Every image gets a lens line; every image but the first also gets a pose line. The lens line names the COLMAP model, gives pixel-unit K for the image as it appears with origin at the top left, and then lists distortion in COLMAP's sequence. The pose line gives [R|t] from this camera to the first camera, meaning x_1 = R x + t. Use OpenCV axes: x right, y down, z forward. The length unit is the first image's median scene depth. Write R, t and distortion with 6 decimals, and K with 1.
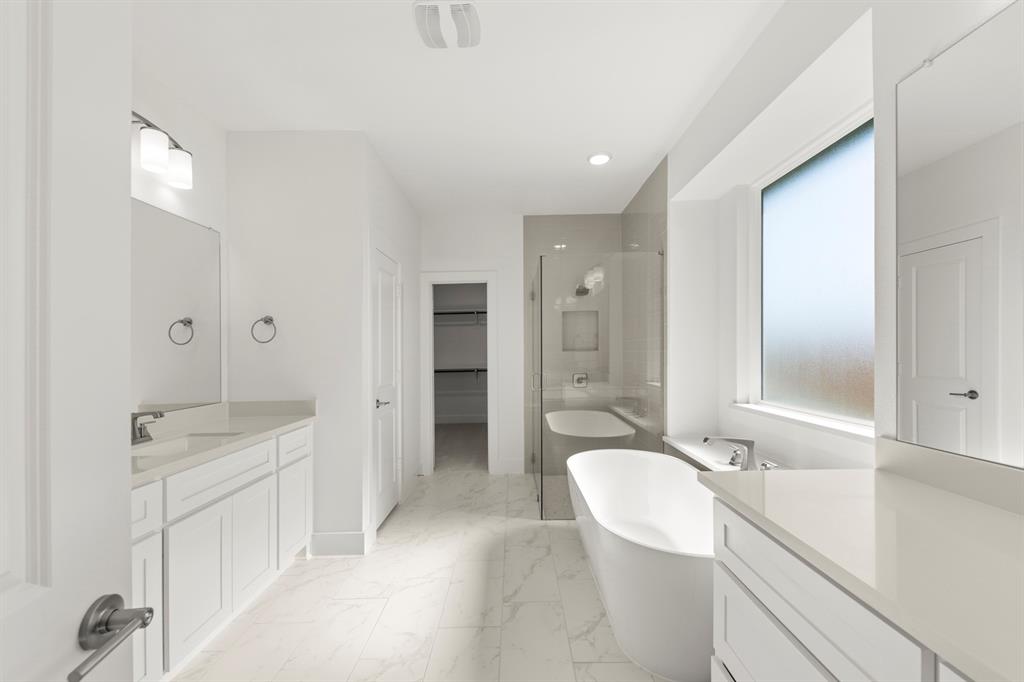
lens RADIAL K [[399.9, 0, 511.6], [0, 399.9, 345.3], [0, 0, 1]] dist [0.006394, -0.003314]
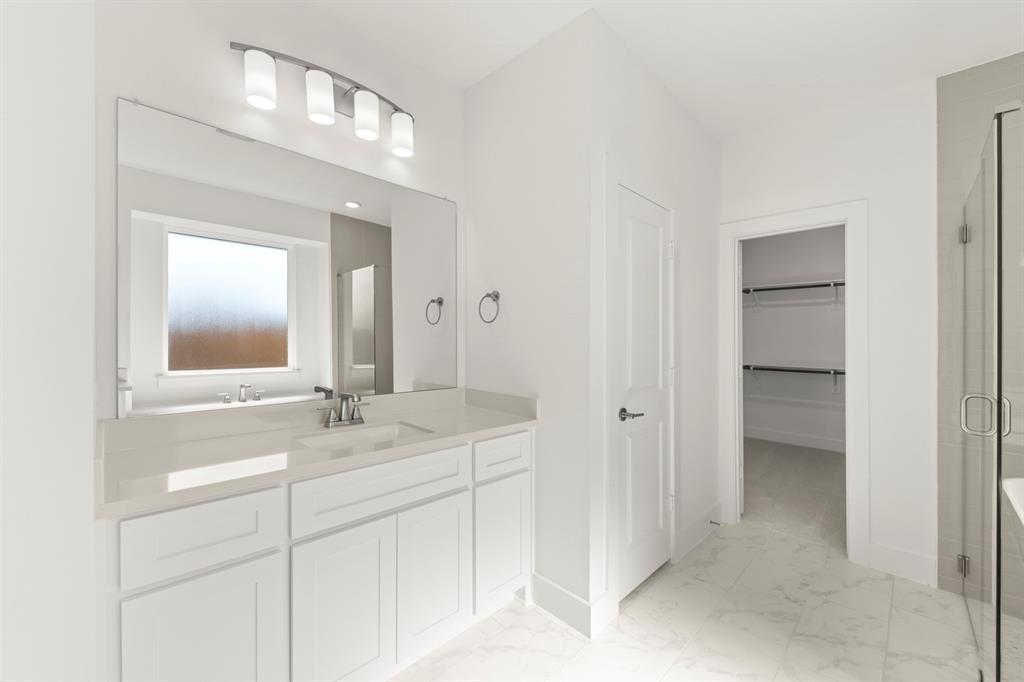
lens RADIAL K [[399.9, 0, 512.7], [0, 399.9, 325.7], [0, 0, 1]] dist [0.006394, -0.003314]
pose [[0.708963, 0.004665, -0.705230, 0.009257], [-0.017365, 0.999790, -0.010843, 0.007107], [0.705032, 0.019933, 0.708896, 0.382920]]
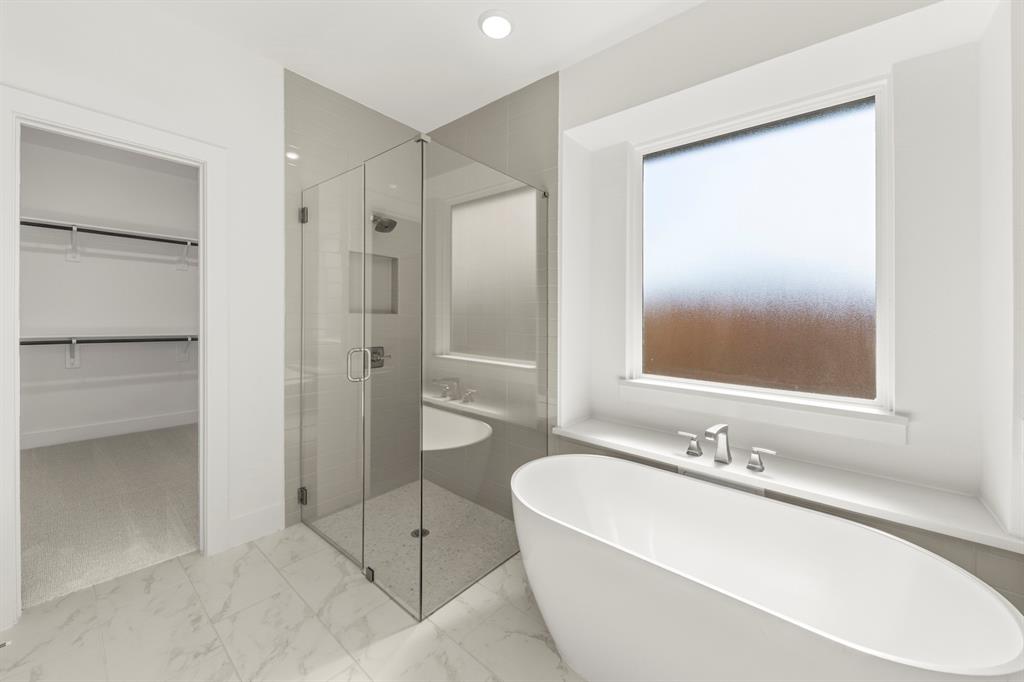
lens RADIAL K [[387.8, 0, 503.5], [0, 387.8, 322.0], [0, 0, 1]] dist [0.001030, 0.000231]
pose [[0.642454, 0.019281, 0.766082, -0.286003], [-0.045642, 0.998871, 0.013137, 0.014805], [-0.764964, -0.043405, 0.642609, 0.629117]]
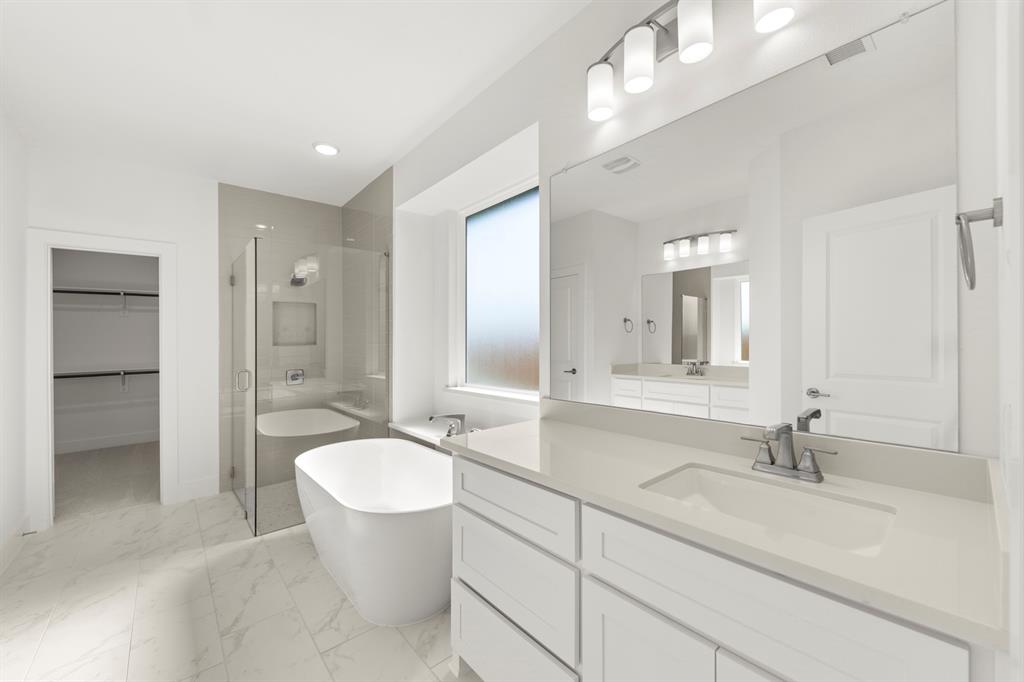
lens RADIAL K [[399.9, 0, 516.8], [0, 399.9, 338.8], [0, 0, 1]] dist [0.006394, -0.003314]
pose [[0.748023, 0.006418, 0.663642, -0.089662], [-0.003872, 0.999978, -0.005307, 0.002601], [-0.663661, 0.001400, 0.748032, -0.048160]]
